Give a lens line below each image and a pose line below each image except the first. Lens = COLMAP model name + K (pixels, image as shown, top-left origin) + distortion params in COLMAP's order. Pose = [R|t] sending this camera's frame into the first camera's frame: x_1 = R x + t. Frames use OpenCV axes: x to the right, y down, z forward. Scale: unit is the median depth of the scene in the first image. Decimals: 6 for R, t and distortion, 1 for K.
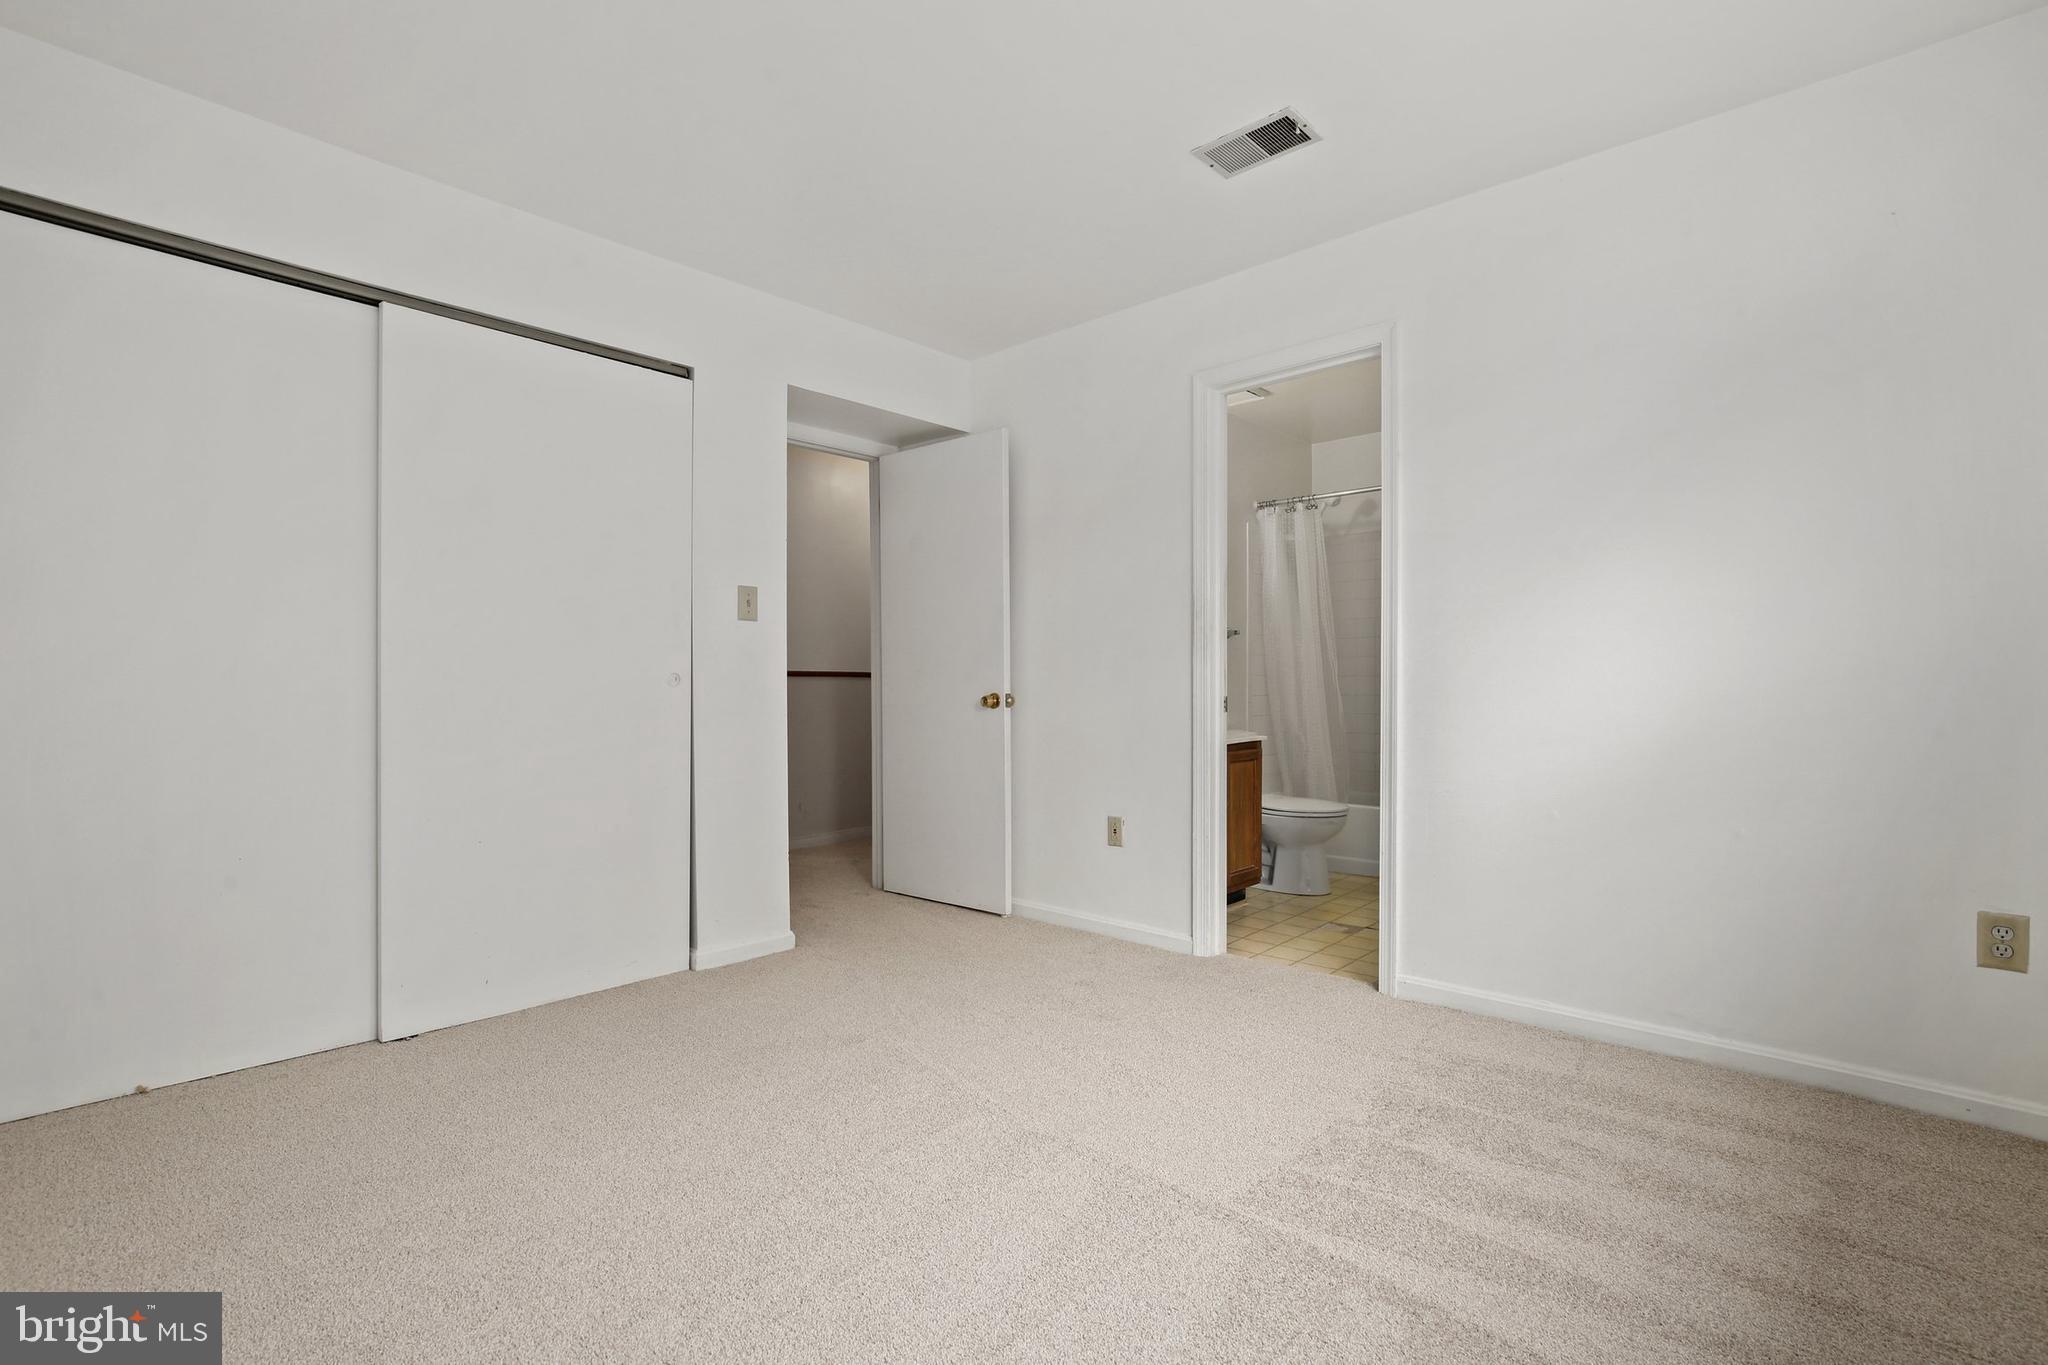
lens RADIAL K [[953.3, 0, 1025.9], [0, 953.3, 678.7], [0, 0, 1]] dist [-0.031405, 0.006253]
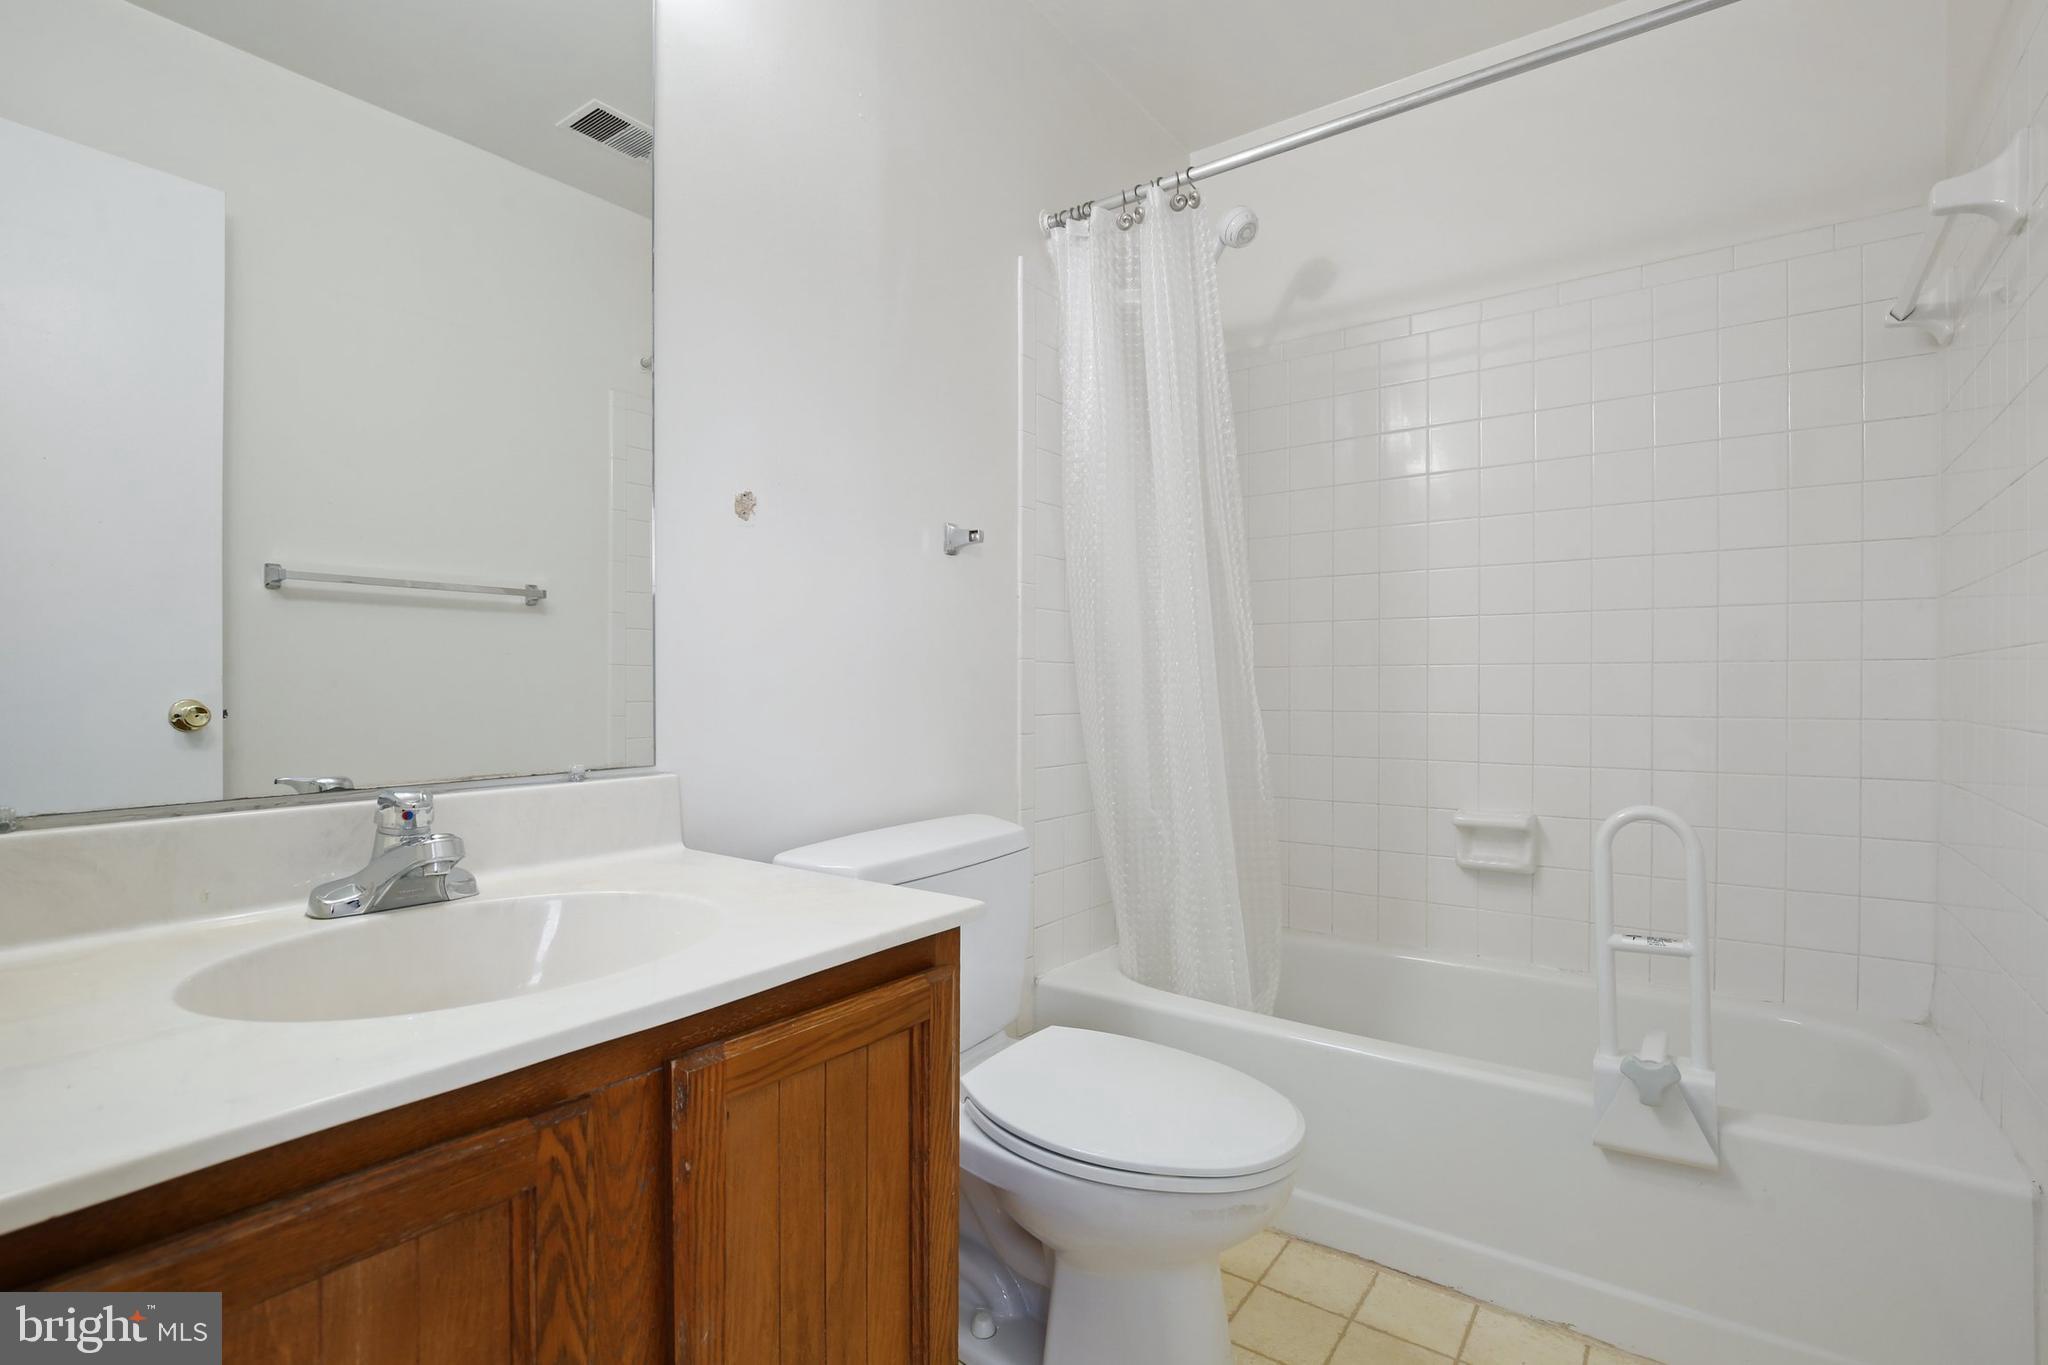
lens RADIAL K [[953.3, 0, 1022.8], [0, 953.3, 676.5], [0, 0, 1]] dist [-0.031405, 0.006253]
pose [[0.994016, 0.004729, 0.109129, 0.193666], [-0.003707, 0.999947, -0.009563, 0.006531], [-0.109168, 0.009102, 0.993982, 0.625982]]
